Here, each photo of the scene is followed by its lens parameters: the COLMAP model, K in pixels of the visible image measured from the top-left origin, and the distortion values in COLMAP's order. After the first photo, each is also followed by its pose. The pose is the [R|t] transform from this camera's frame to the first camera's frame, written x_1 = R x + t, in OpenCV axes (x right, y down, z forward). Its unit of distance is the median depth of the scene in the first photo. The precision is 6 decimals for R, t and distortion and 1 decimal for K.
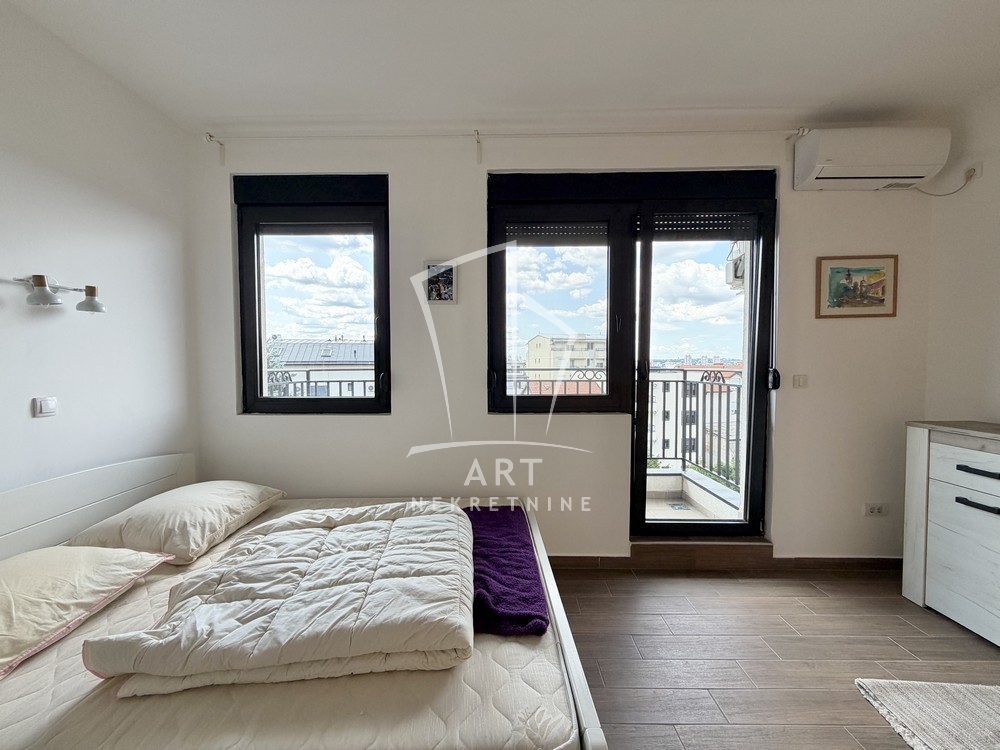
lens RADIAL K [[399.3, 0, 496.6], [0, 399.3, 376.8], [0, 0, 1]] dist [-0.002397, 0.000046]
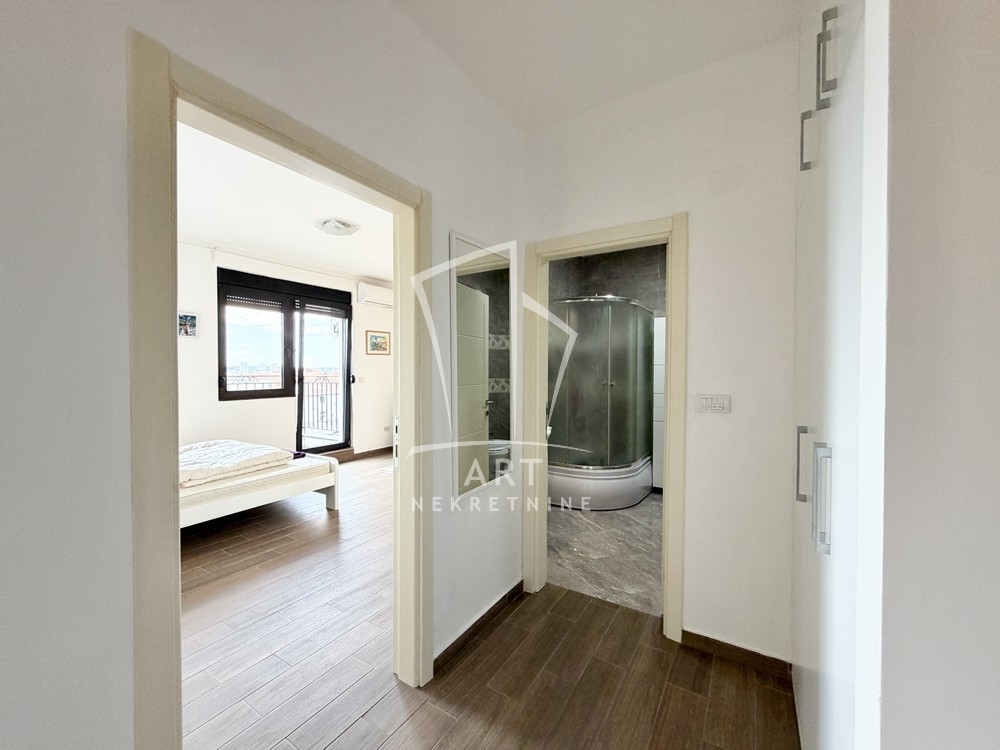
lens RADIAL K [[399.3, 0, 494.5], [0, 399.3, 378.3], [0, 0, 1]] dist [-0.002397, 0.000046]
pose [[0.533993, -0.013297, 0.845384, -0.905341], [0.025859, 0.999665, -0.000611, 0.025549], [-0.845093, 0.022187, 0.534158, -1.034668]]
